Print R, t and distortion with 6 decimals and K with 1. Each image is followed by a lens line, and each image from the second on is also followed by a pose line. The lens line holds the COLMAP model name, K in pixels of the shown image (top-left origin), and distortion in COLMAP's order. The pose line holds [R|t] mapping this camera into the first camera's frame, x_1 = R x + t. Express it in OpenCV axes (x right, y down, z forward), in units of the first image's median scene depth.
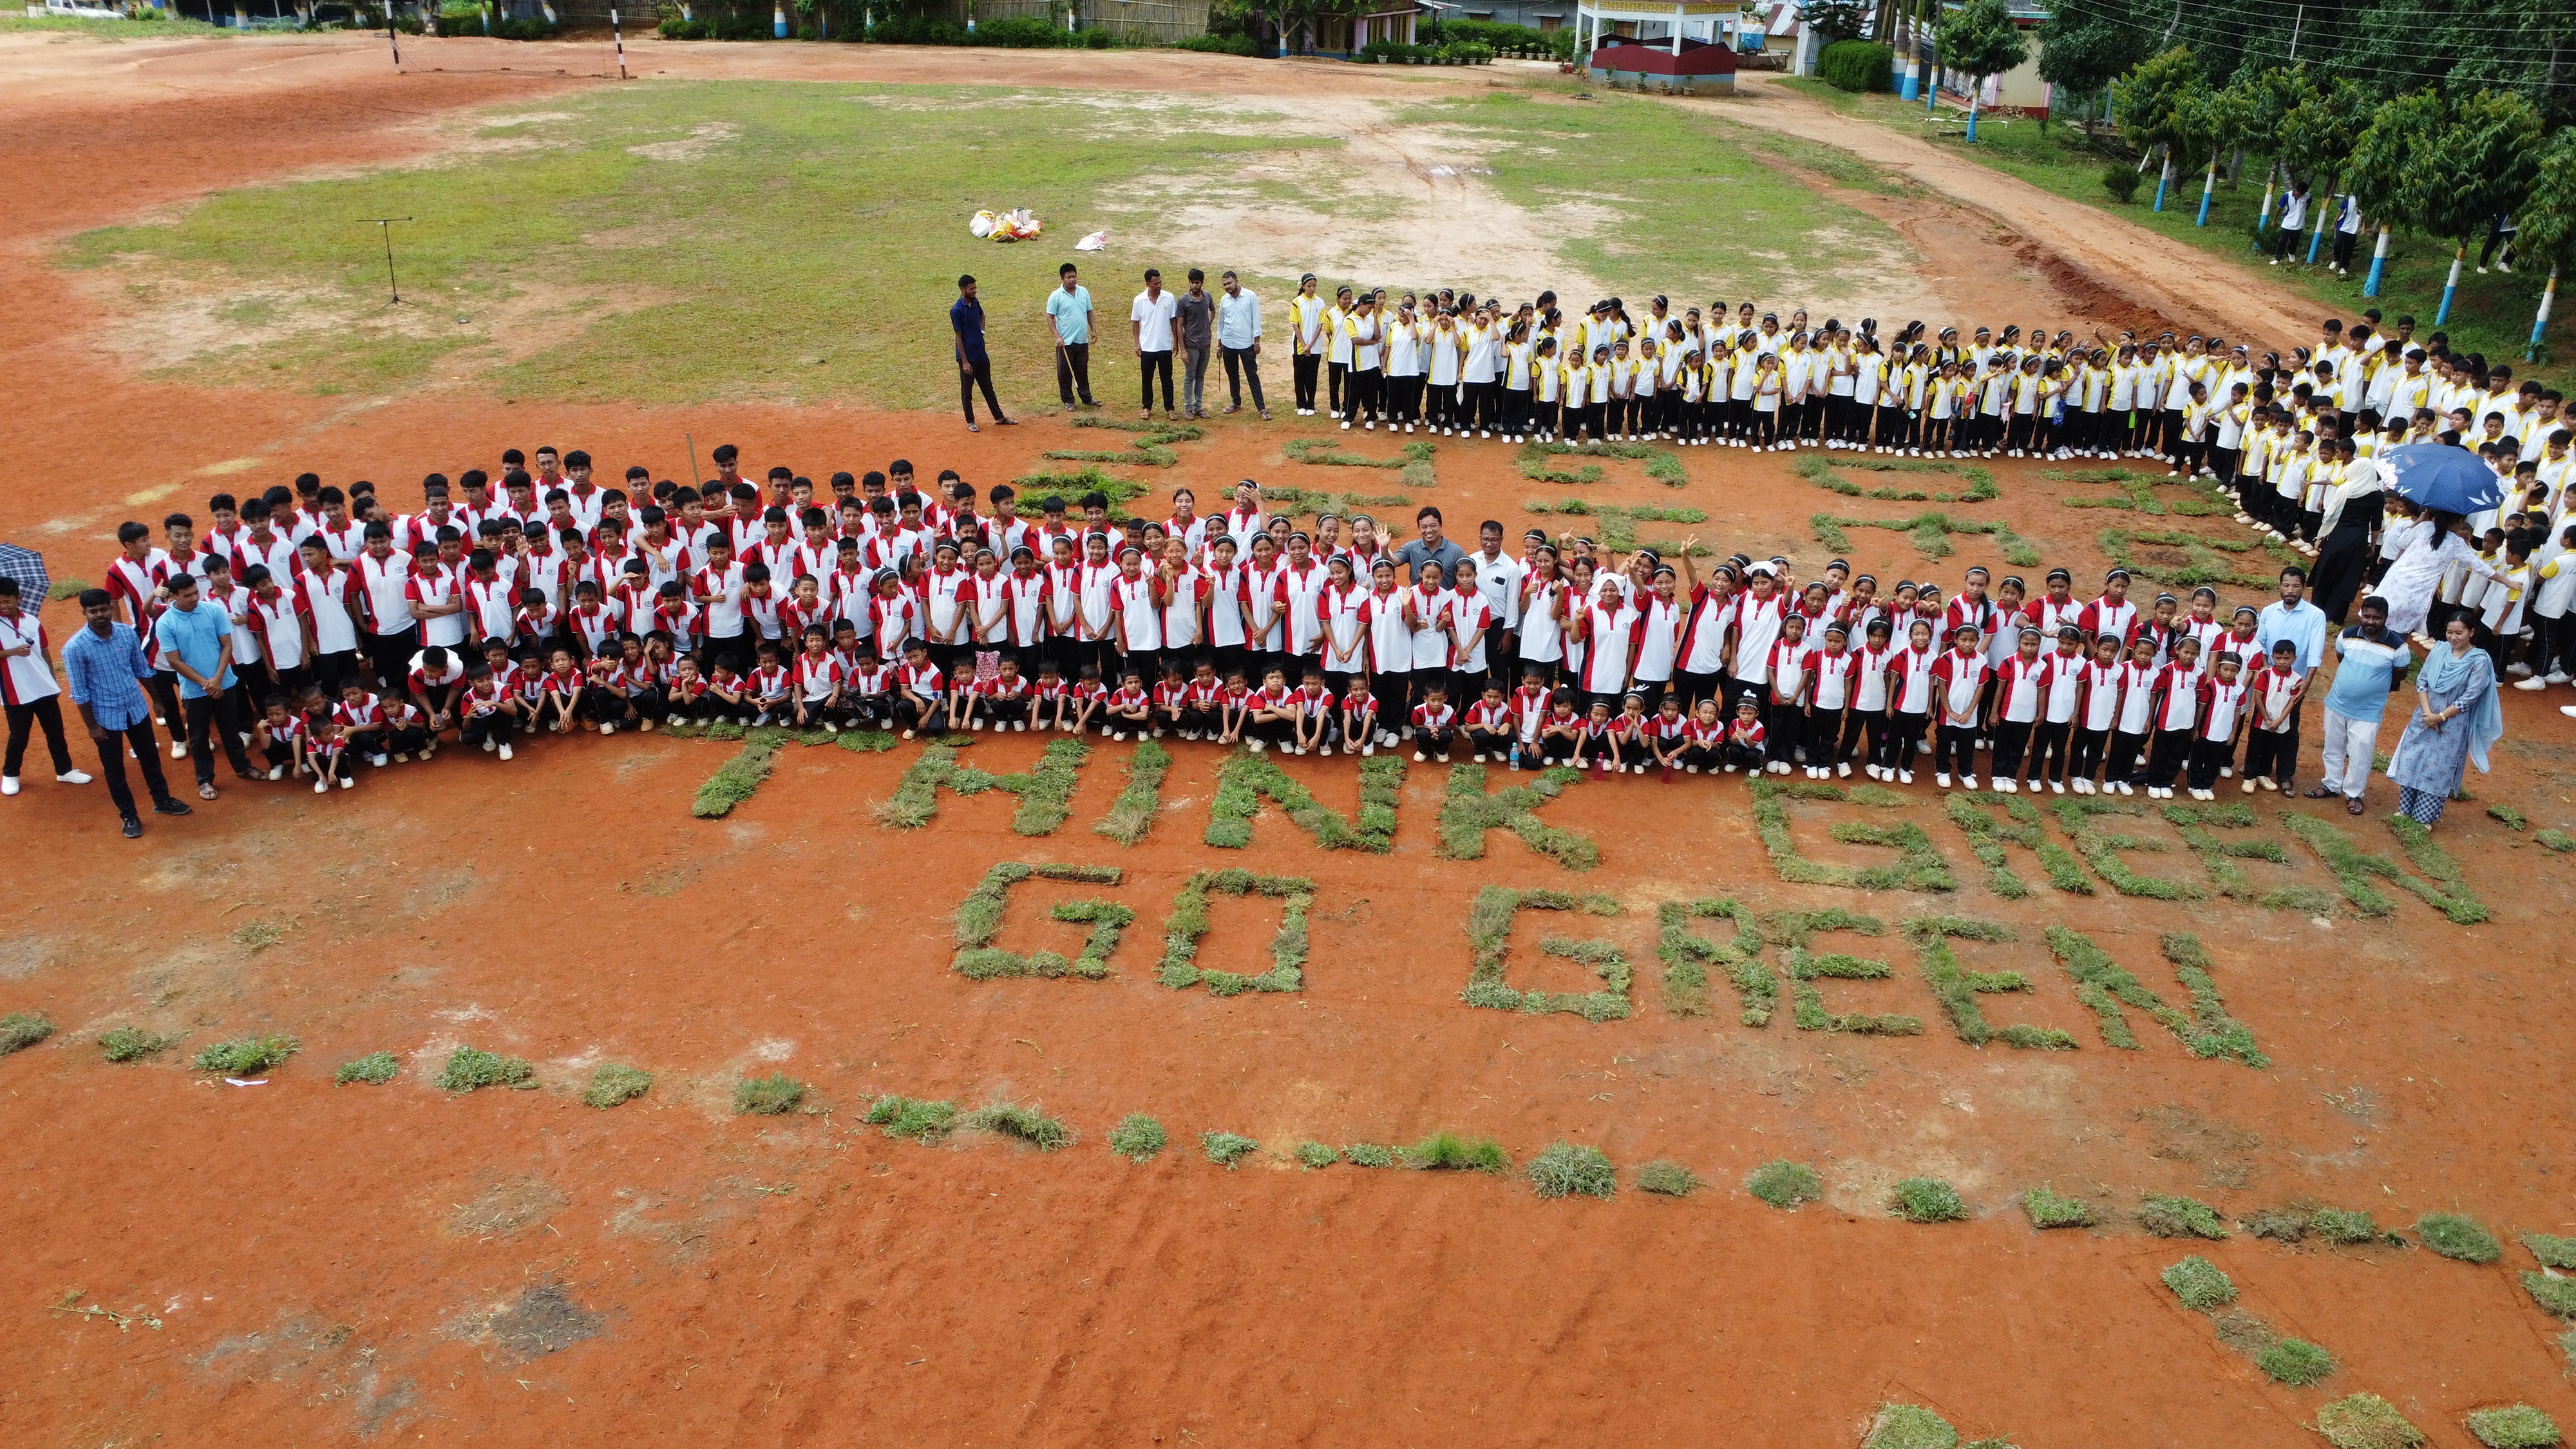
lens RADIAL K [[1860.4, 0, 1285.0], [0, 1860.4, 721.2], [0, 0, 1]] dist [-0.037118, 0.006433]
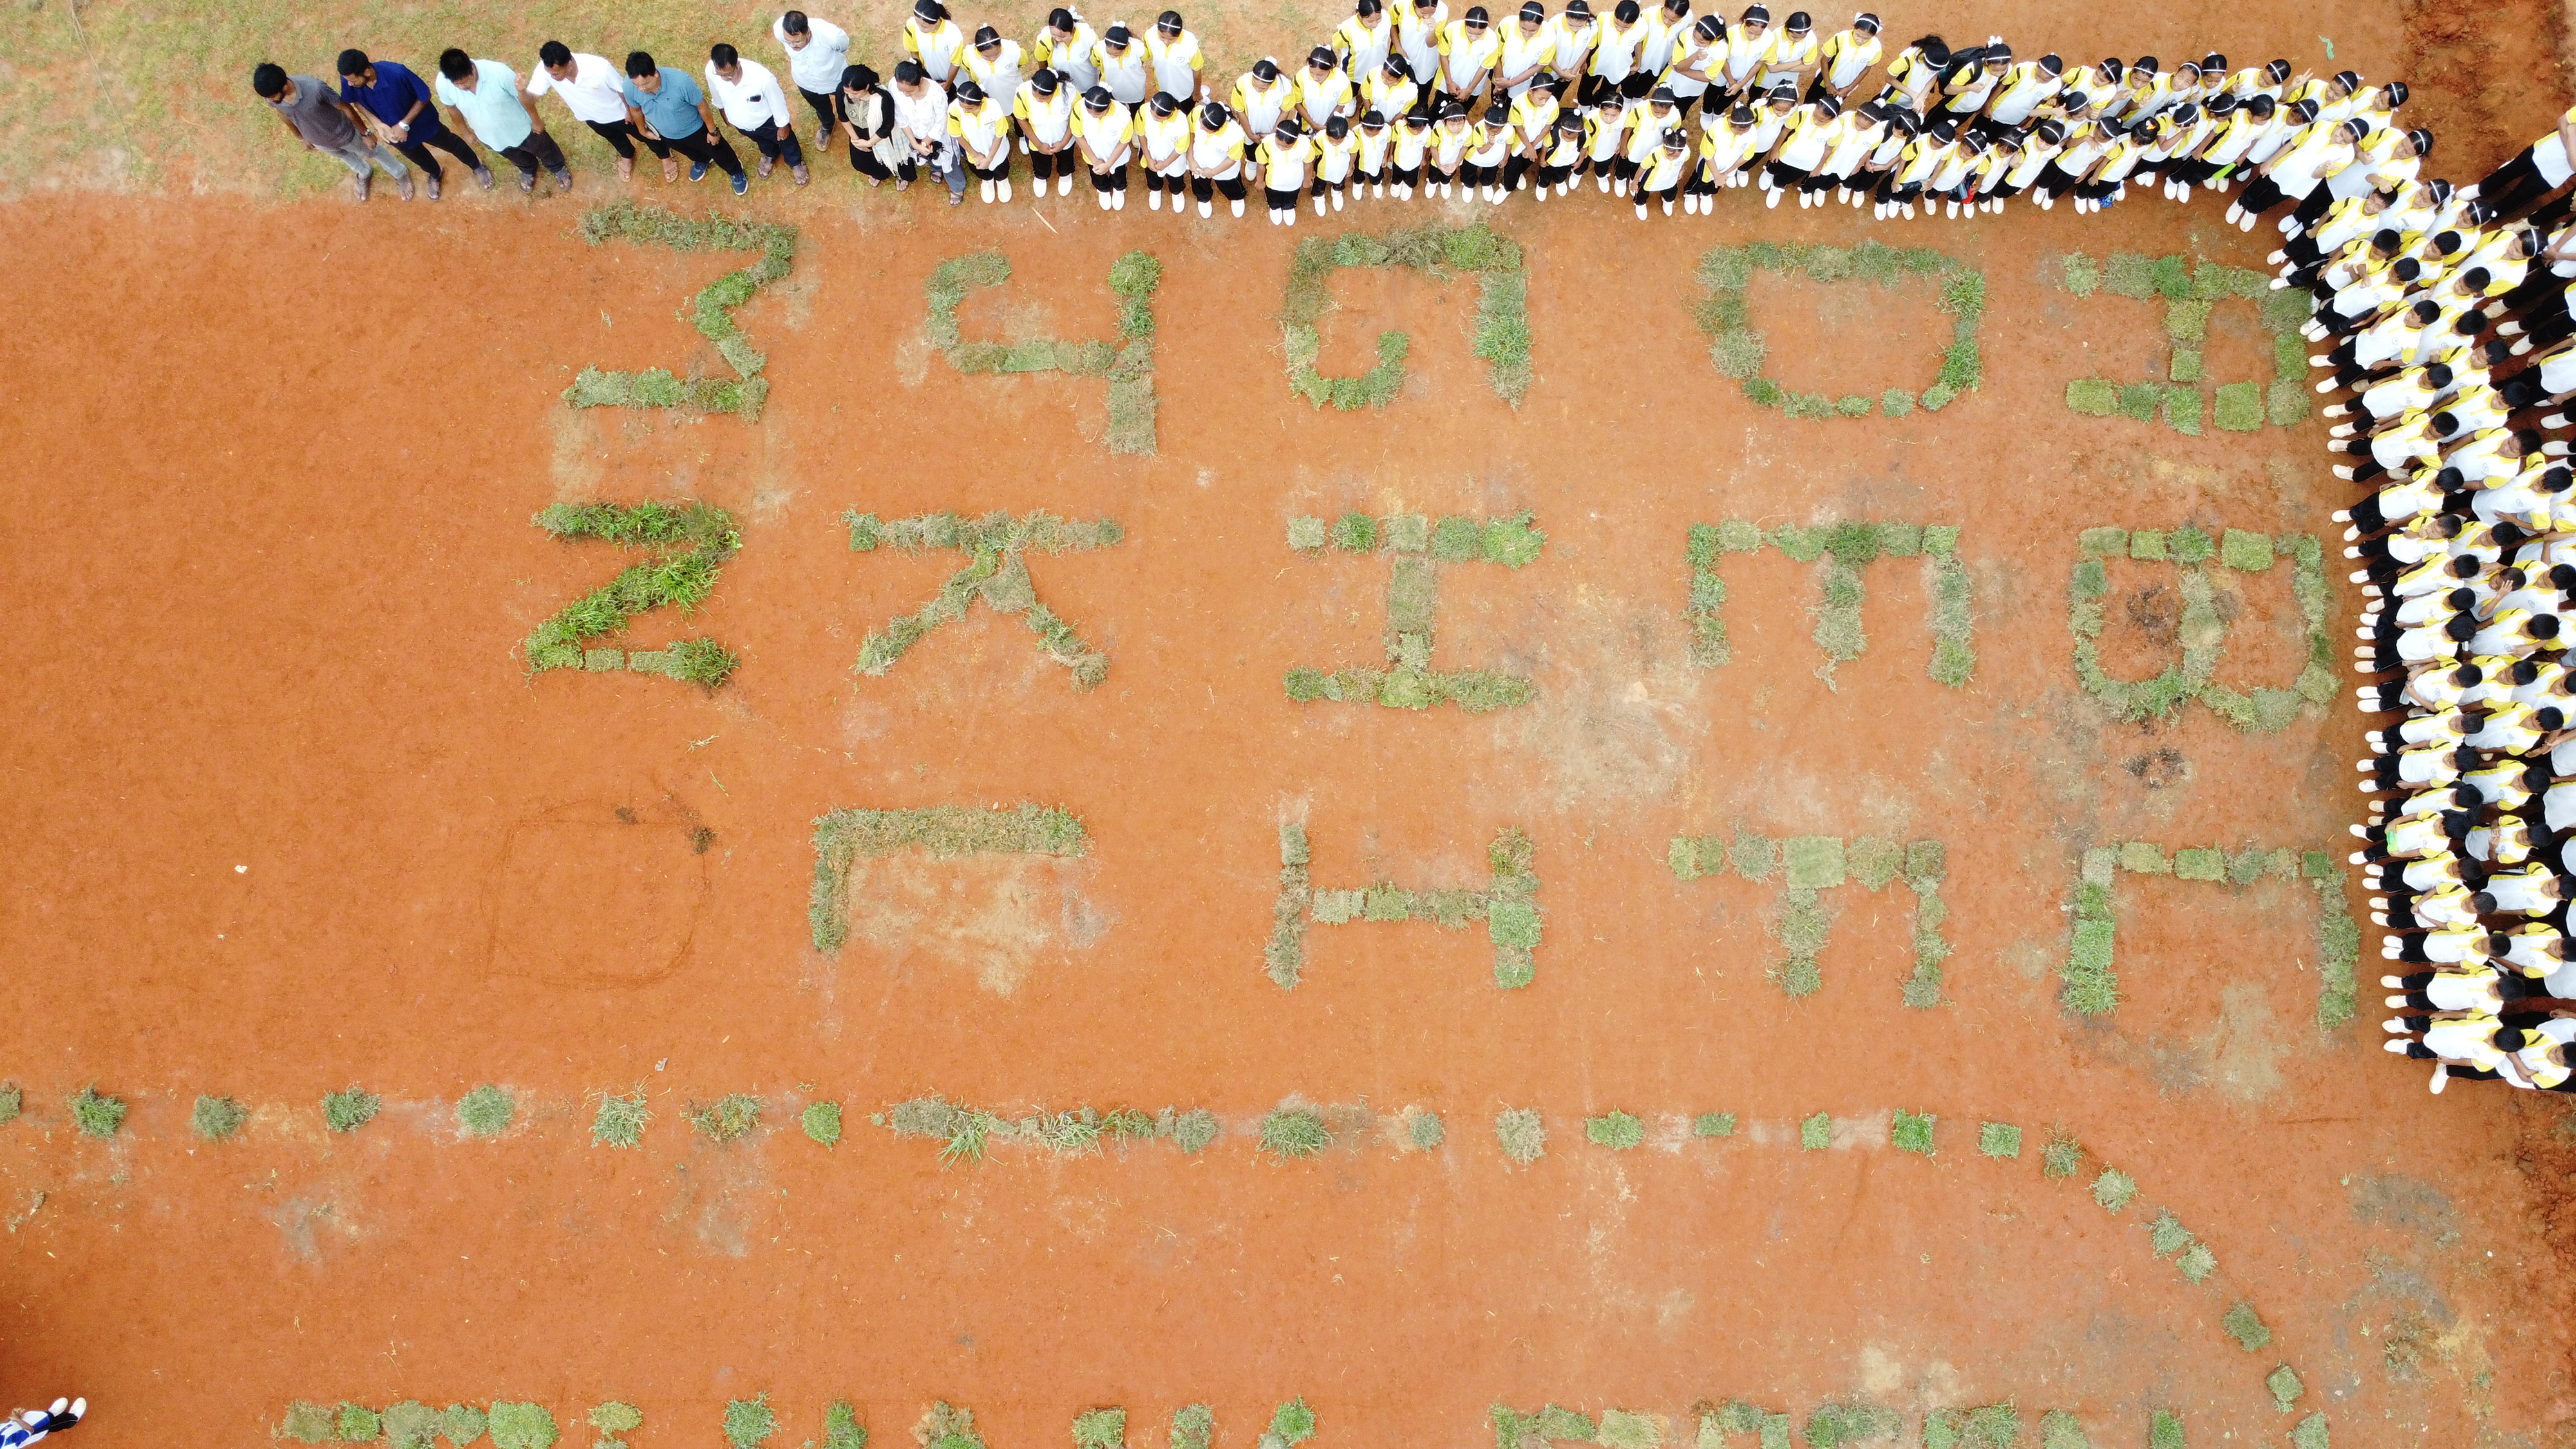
lens RADIAL K [[1860.4, 0, 1284.4], [0, 1860.4, 729.1], [0, 0, 1]] dist [-0.037118, 0.006433]
pose [[0.996701, -0.078903, 0.019009, 0.181075], [0.027638, 0.550183, 0.834587, -1.087338], [-0.076310, -0.831308, 0.550549, 0.918581]]
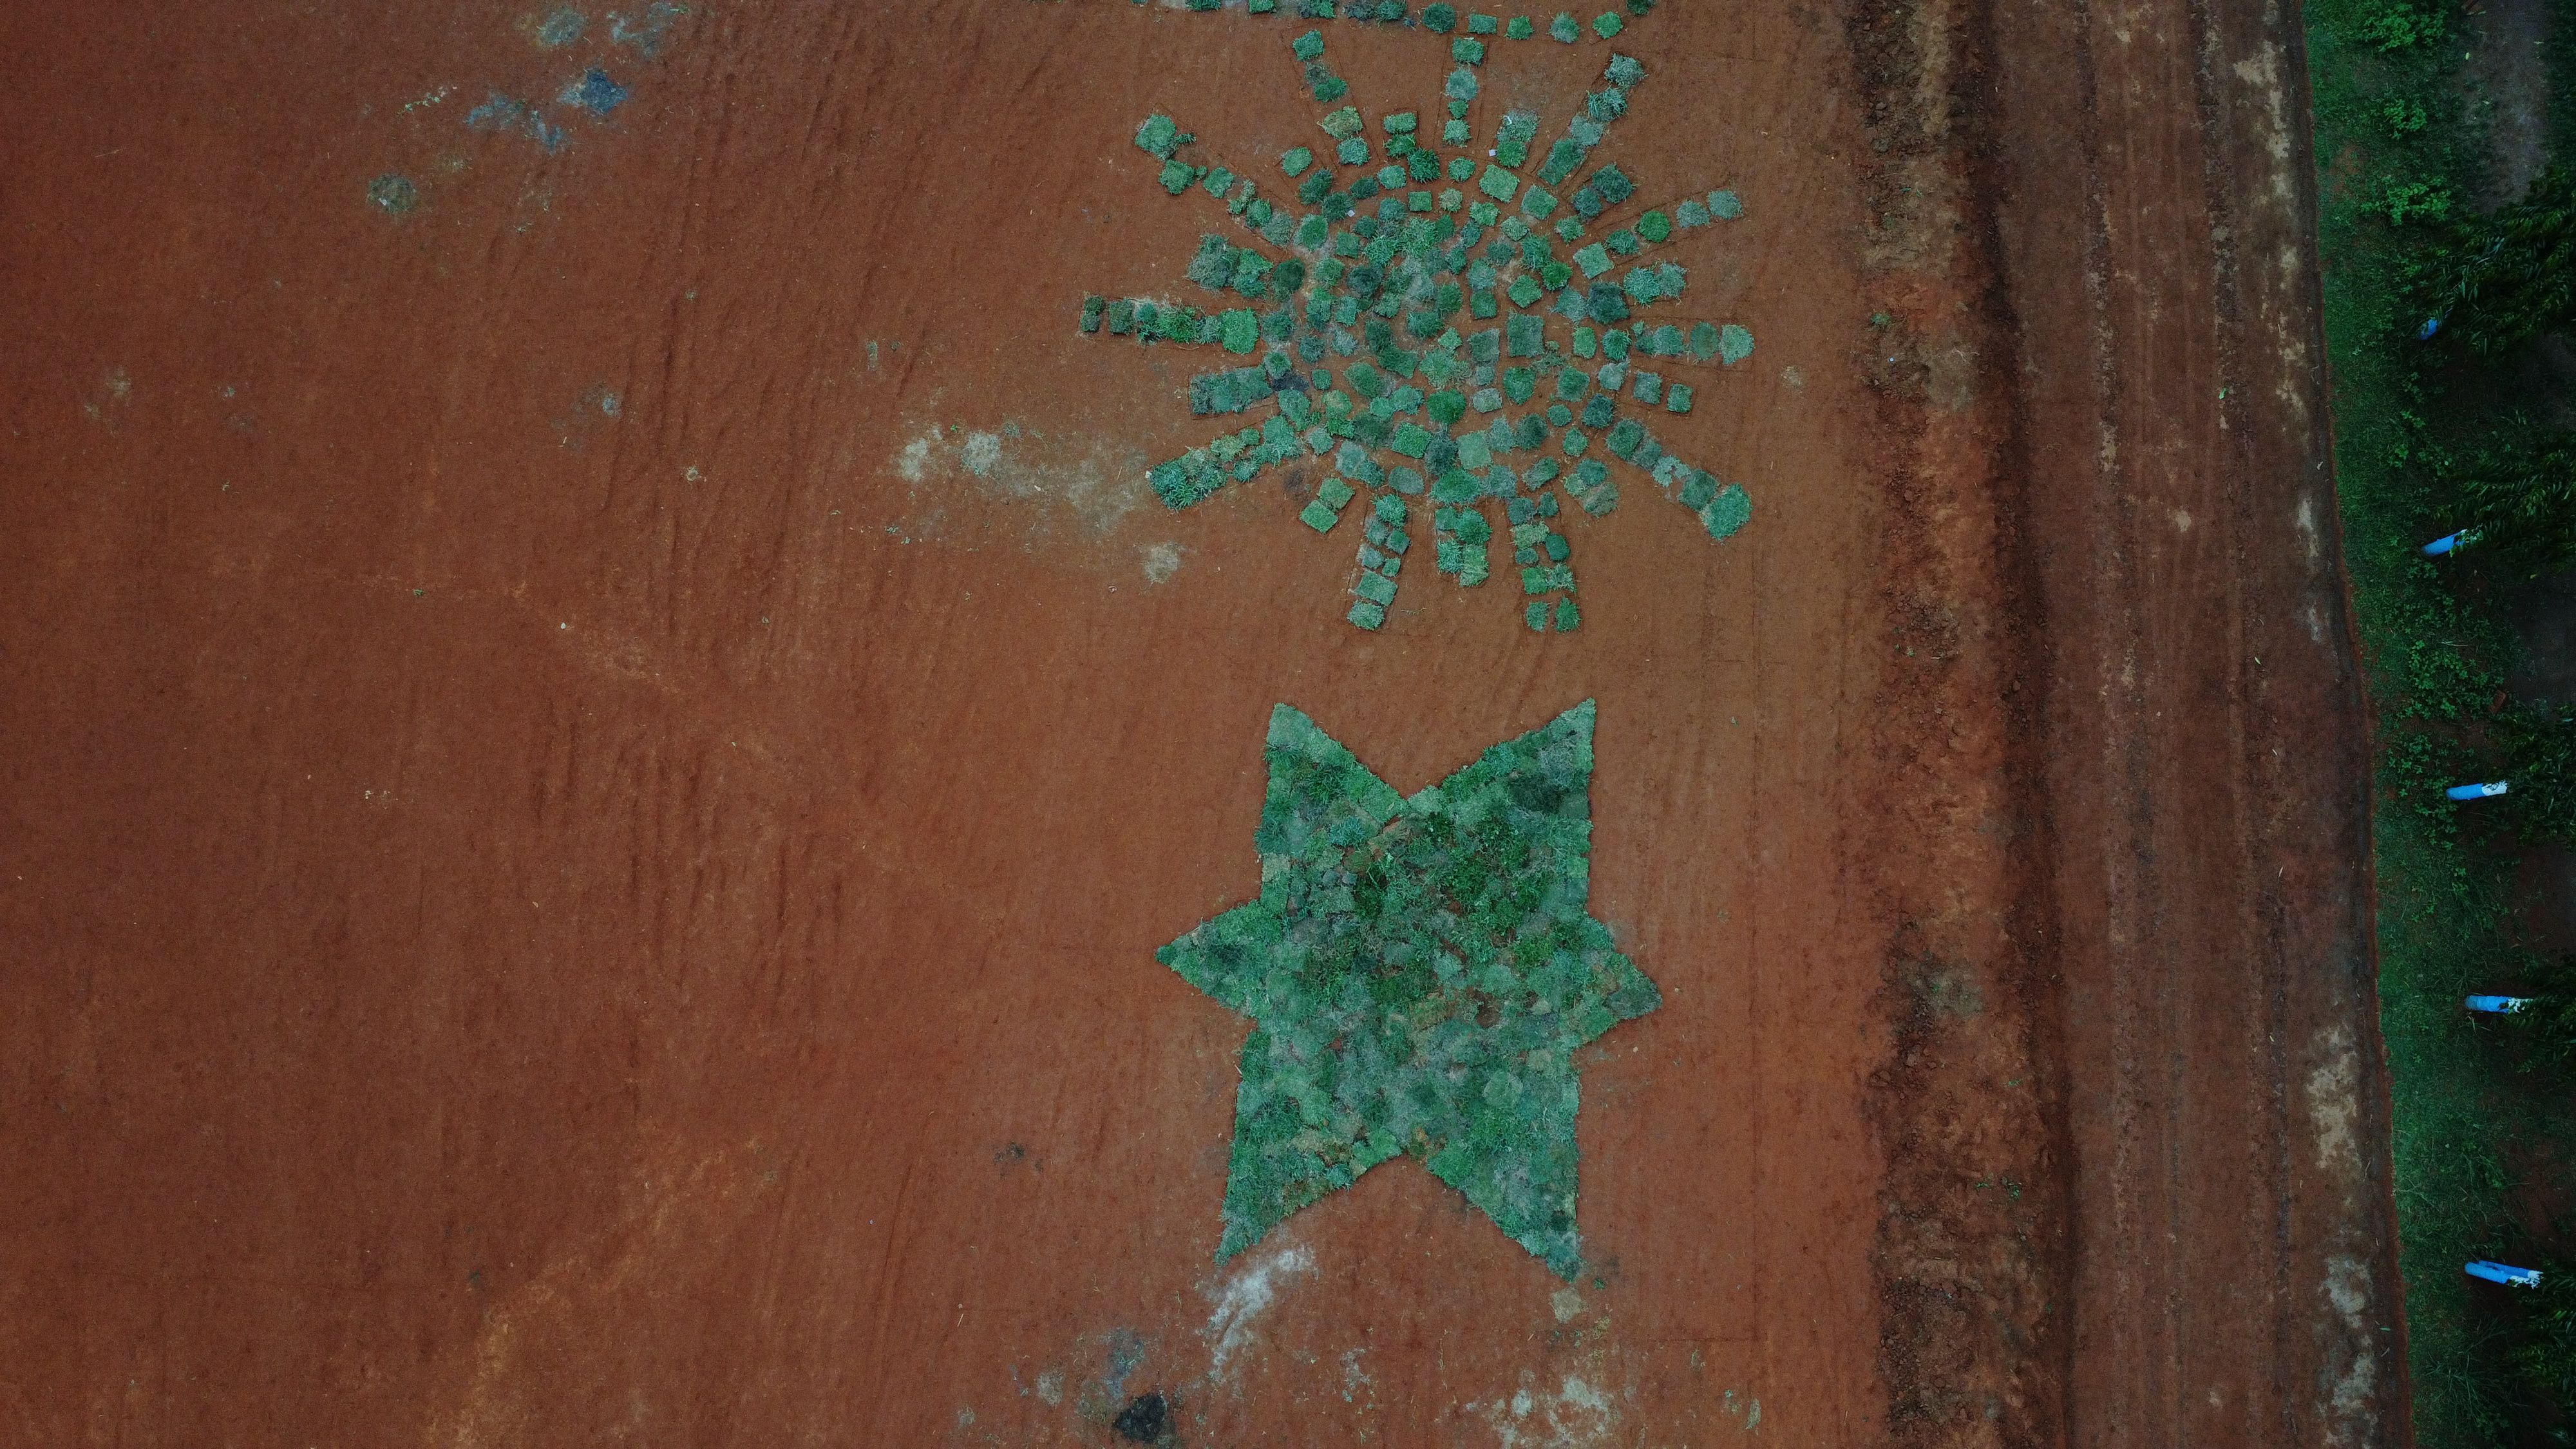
lens RADIAL K [[1860.4, 0, 1293.0], [0, 1860.4, 720.6], [0, 0, 1]] dist [-0.037118, 0.006433]
pose [[0.999566, -0.027614, 0.010300, 0.326849], [0.006590, 0.550062, 0.835098, -0.887496], [-0.028726, -0.834667, 0.550005, -0.746181]]
